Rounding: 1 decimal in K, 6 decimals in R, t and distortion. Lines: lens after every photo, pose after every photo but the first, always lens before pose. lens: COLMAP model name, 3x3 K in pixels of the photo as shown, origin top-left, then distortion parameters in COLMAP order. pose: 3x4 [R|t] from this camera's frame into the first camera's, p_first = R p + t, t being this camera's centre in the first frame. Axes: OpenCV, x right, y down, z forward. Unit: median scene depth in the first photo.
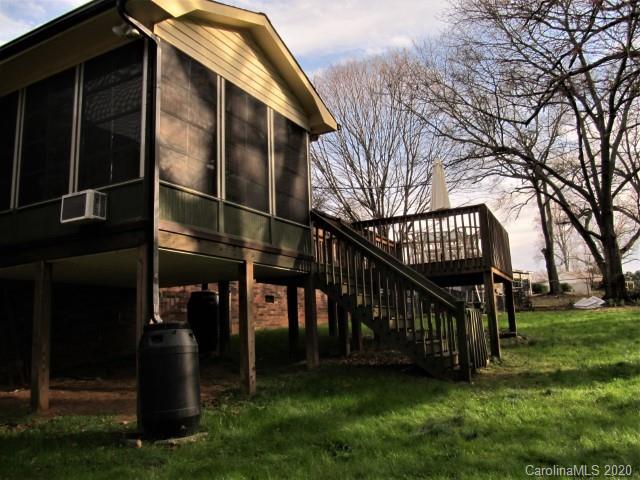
lens RADIAL K [[526.9, 0, 322.5], [0, 526.9, 238.0], [0, 0, 1]] dist [-0.048785, 0.022819]
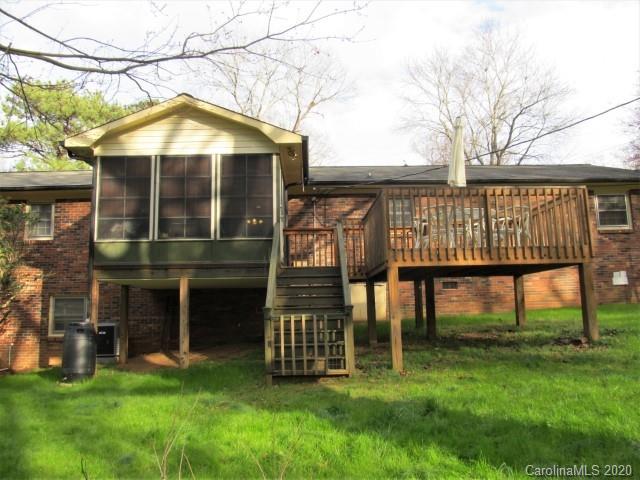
lens RADIAL K [[526.9, 0, 318.2], [0, 526.9, 240.7], [0, 0, 1]] dist [-0.048785, 0.022819]
pose [[0.508460, -0.088945, -0.856480, 1.300776], [0.149970, 0.988597, -0.013634, 0.019090], [0.847926, -0.121514, 0.516001, 0.605135]]
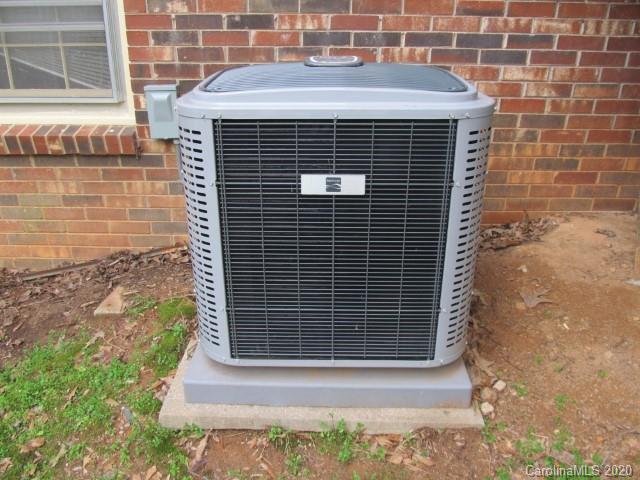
lens RADIAL K [[526.9, 0, 317.3], [0, 526.9, 233.8], [0, 0, 1]] dist [-0.048785, 0.022819]
pose [[0.457837, 0.384125, -0.801769, -0.495940], [0.126966, 0.864345, 0.486607, 0.123502], [0.879923, -0.324584, 0.346958, 0.789544]]
